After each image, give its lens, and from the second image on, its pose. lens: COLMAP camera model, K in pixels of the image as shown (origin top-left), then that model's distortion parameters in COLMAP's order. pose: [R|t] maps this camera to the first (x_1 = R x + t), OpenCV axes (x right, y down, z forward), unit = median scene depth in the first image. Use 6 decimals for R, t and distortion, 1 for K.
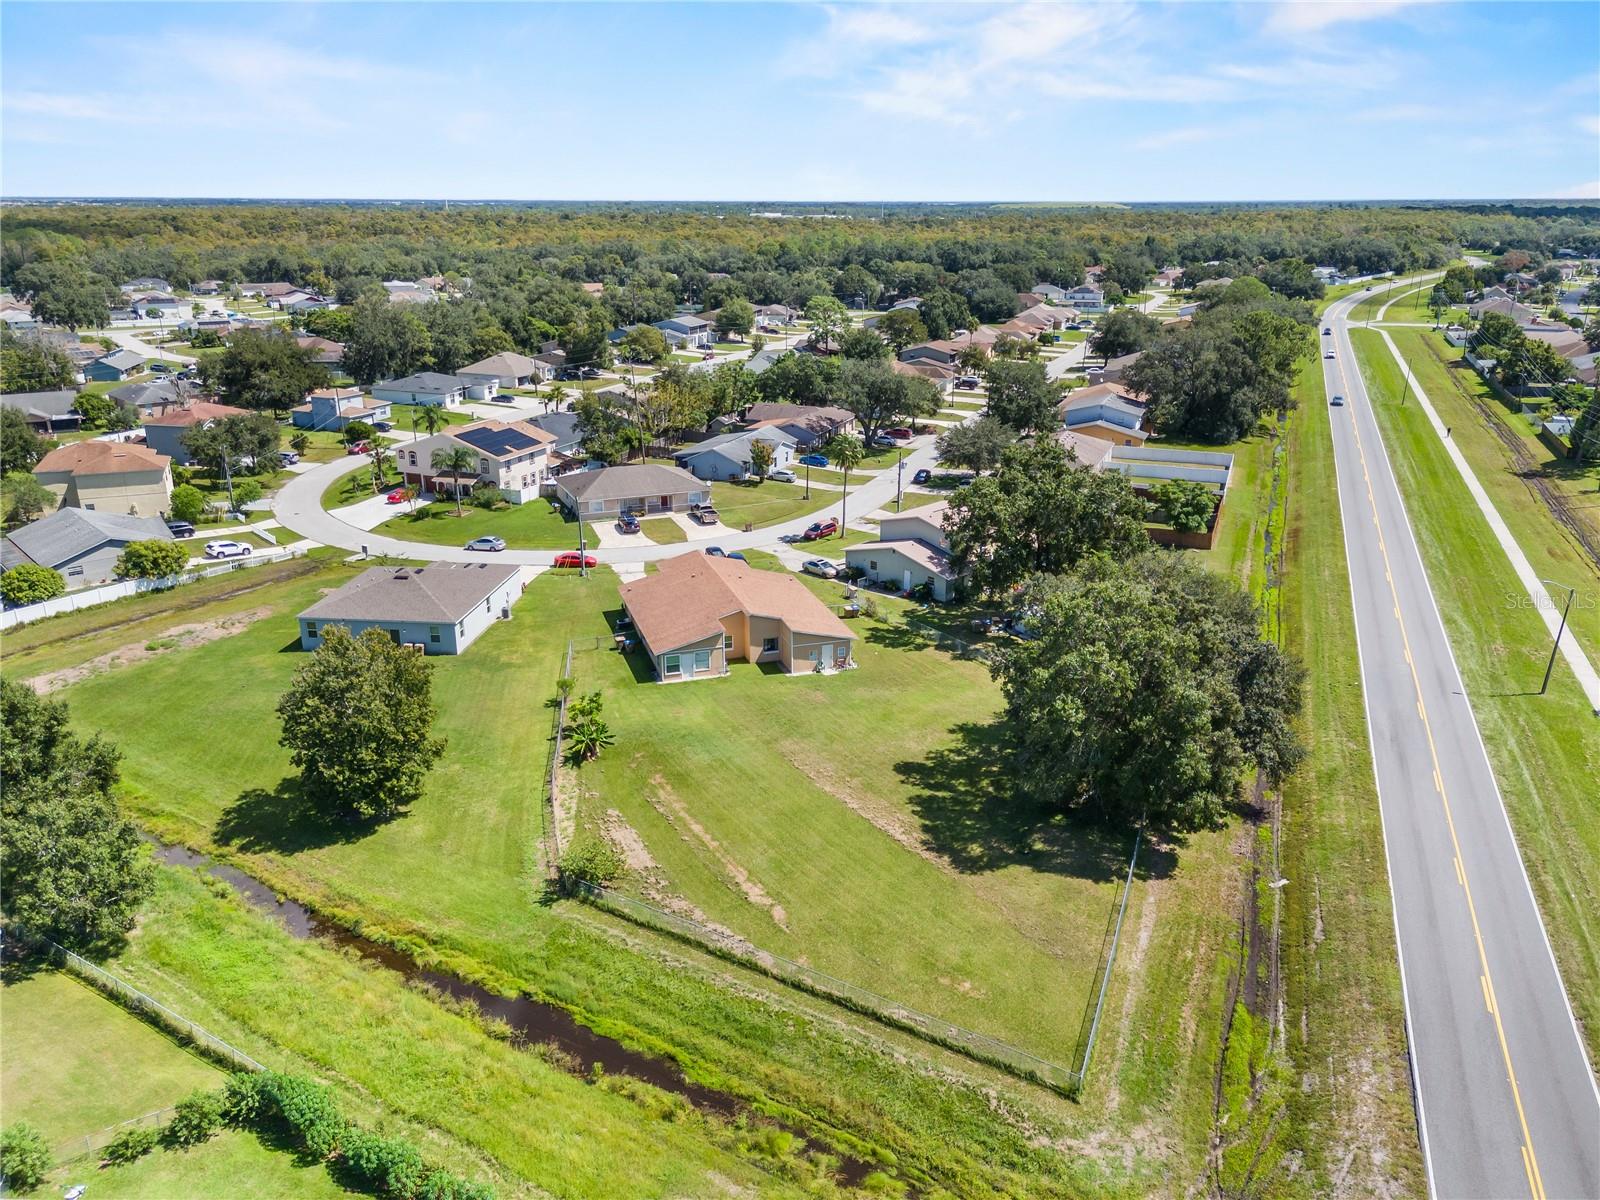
lens RADIAL K [[1178.3, 0, 806.5], [0, 1178.3, 594.4], [0, 0, 1]] dist [0.078513, -0.065302]
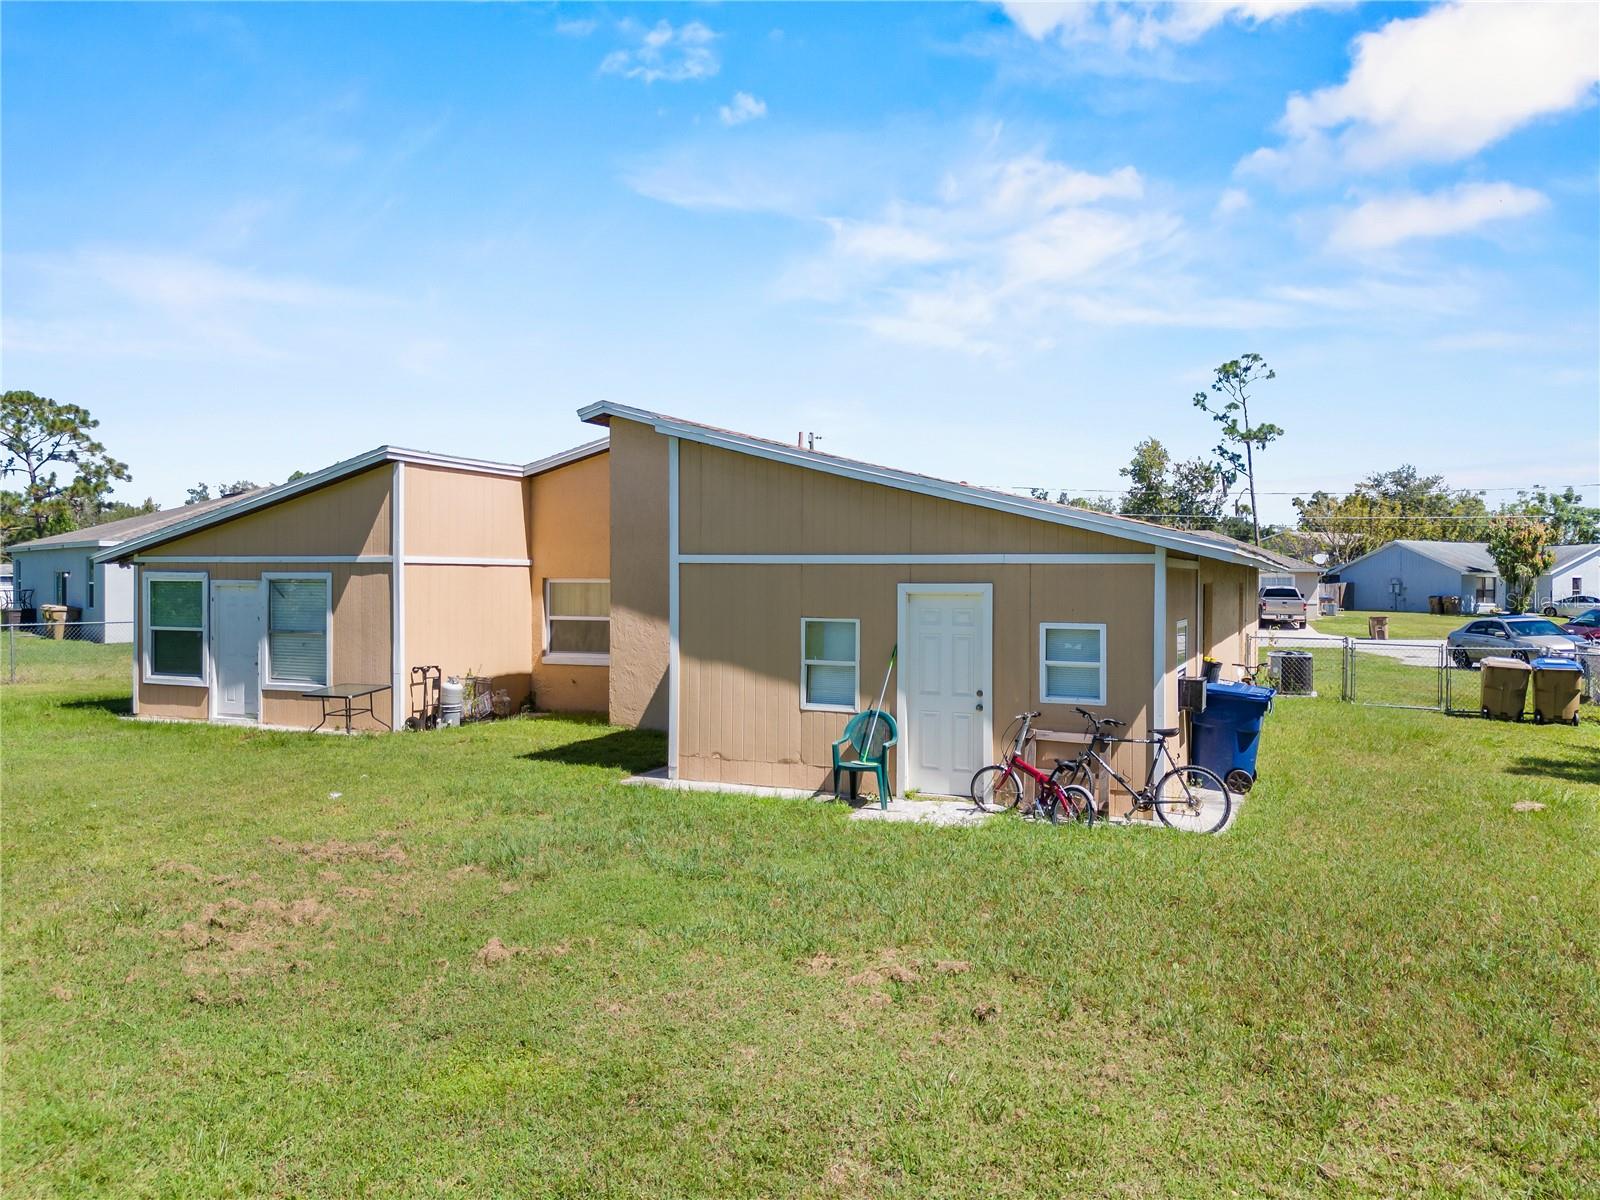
lens RADIAL K [[1178.3, 0, 806.5], [0, 1178.3, 594.4], [0, 0, 1]] dist [0.078513, -0.065302]
pose [[0.749119, 0.017014, -0.662217, 0.087300], [-0.220383, 0.949127, -0.224919, 0.075206], [0.624702, 0.314433, 0.714759, 0.915352]]
